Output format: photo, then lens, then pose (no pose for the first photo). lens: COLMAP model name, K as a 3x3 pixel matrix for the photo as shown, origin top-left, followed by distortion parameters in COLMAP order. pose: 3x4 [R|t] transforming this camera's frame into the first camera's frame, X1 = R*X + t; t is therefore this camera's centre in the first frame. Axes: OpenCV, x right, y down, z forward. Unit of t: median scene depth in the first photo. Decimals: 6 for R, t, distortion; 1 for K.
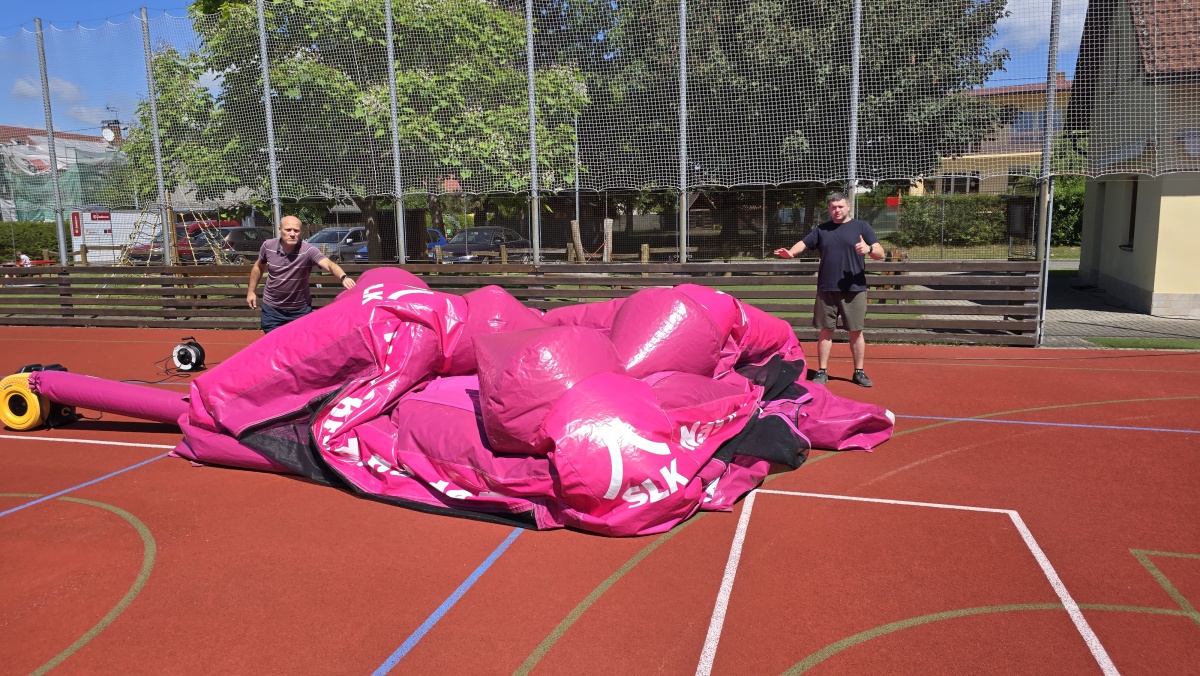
lens RADIAL K [[788.5, 0, 600.0], [0, 788.5, 338.0], [0, 0, 1]] dist [0.055588, -0.050059]
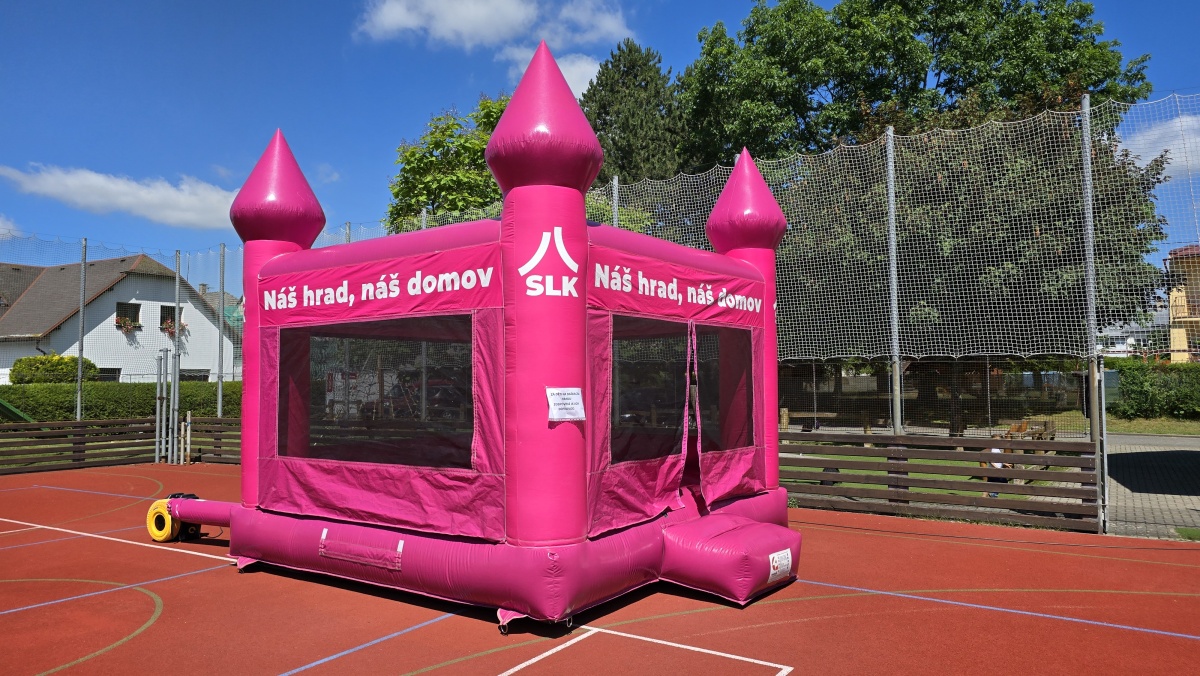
lens RADIAL K [[788.5, 0, 600.0], [0, 788.5, 338.0], [0, 0, 1]] dist [0.055588, -0.050059]
pose [[0.958967, -0.002865, -0.283504, 0.380358], [-0.053291, 0.980304, -0.190168, -0.005868], [0.278465, 0.197473, 0.939926, -0.138690]]
